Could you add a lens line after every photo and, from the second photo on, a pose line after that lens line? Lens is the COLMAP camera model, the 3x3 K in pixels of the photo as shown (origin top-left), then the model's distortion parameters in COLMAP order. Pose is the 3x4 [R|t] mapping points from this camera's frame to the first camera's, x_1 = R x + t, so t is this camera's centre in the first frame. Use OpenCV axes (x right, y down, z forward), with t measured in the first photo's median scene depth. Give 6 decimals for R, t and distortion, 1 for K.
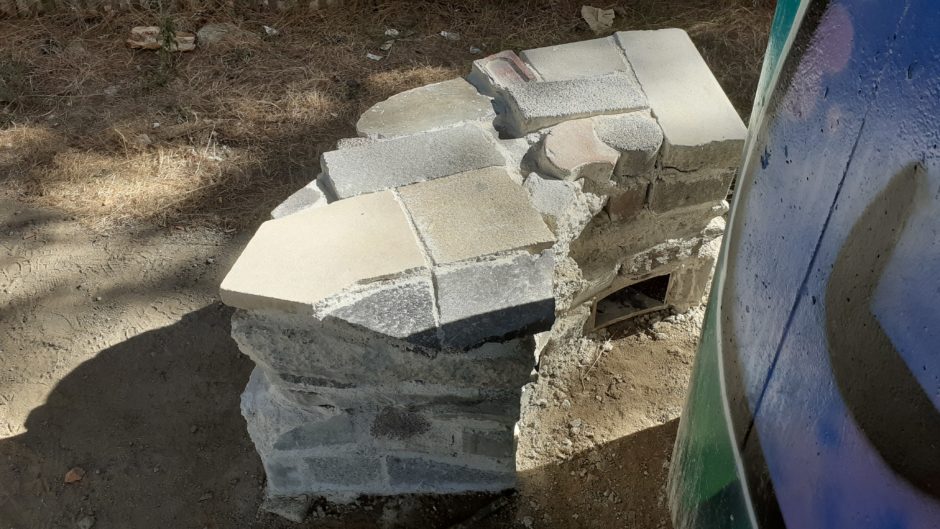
lens RADIAL K [[768.5, 0, 469.3], [0, 768.5, 285.0], [0, 0, 1]] dist [0.004654, -0.007675]
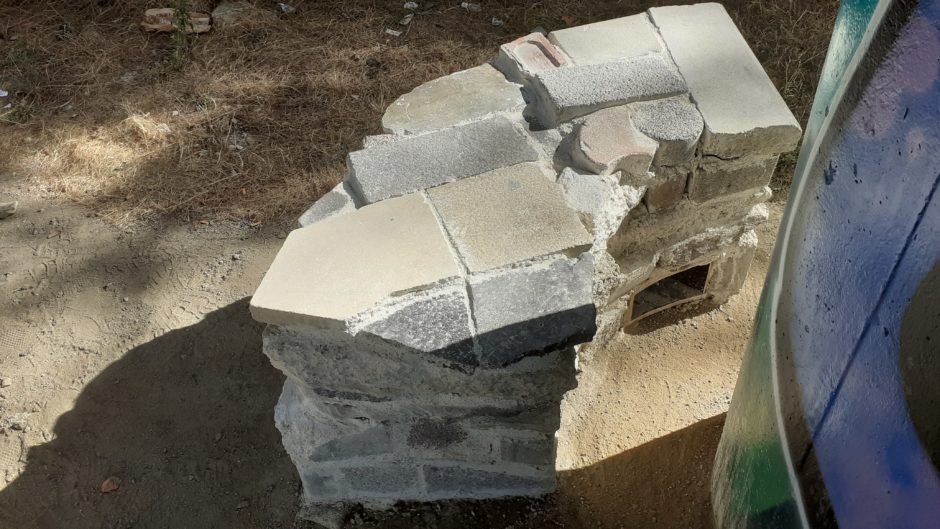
lens RADIAL K [[770.7, 0, 467.5], [0, 770.7, 288.6], [0, 0, 1]] dist [0.011870, -0.012898]
pose [[0.999223, -0.022677, -0.032246, -0.014393], [0.024410, 0.998221, 0.054398, -0.053064], [0.030955, -0.055143, 0.997999, 0.030804]]
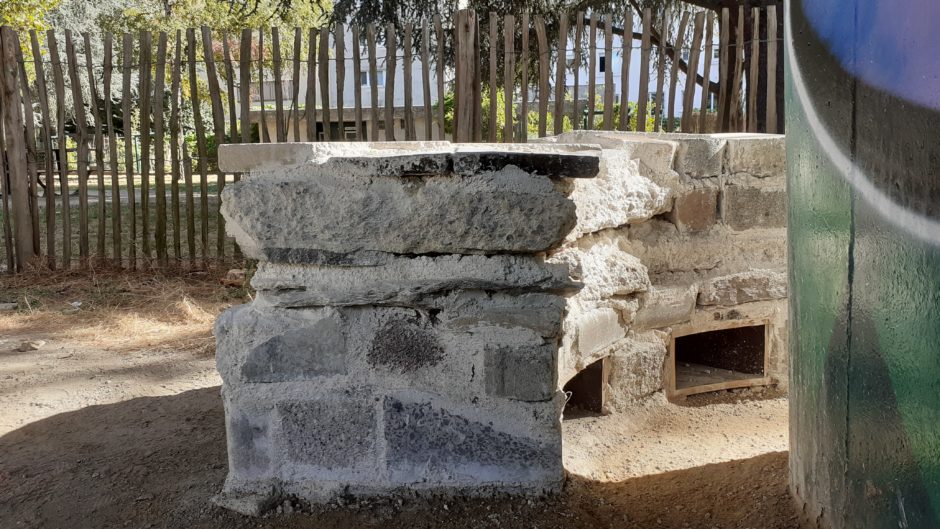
lens RADIAL K [[772.5, 0, 470.0], [0, 772.5, 264.5], [0, 0, 1]] dist [0.009017, 0.000328]
pose [[0.991492, -0.007859, -0.129930, 0.071138], [-0.067316, 0.823374, -0.563492, 0.516918], [0.111410, 0.567445, 0.815840, 0.315209]]
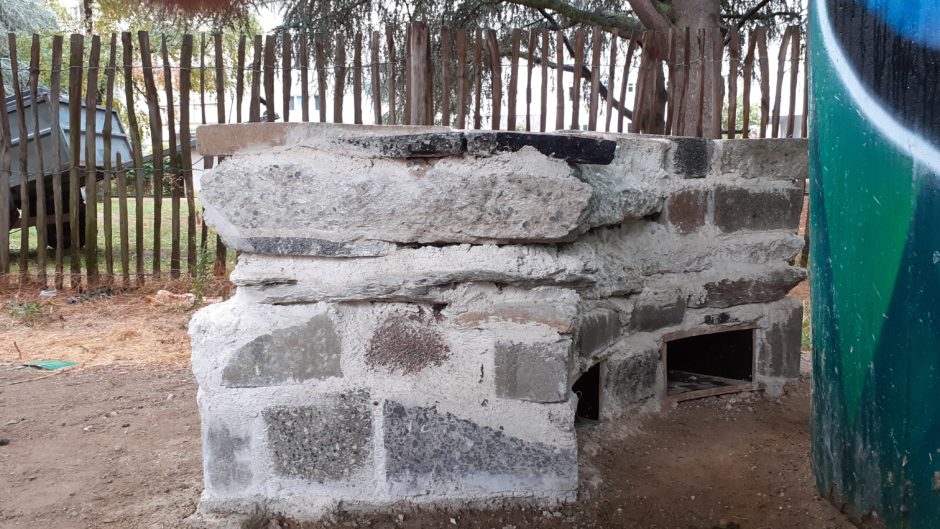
lens RADIAL K [[768.0, 0, 470.0], [0, 768.0, 264.5], [0, 0, 1]] dist [0.005837, -0.003792]
pose [[0.999313, -0.010600, -0.035507, -0.006562], [-0.012619, 0.803589, -0.595051, 0.511541], [0.034841, 0.595090, 0.802904, 0.375511]]
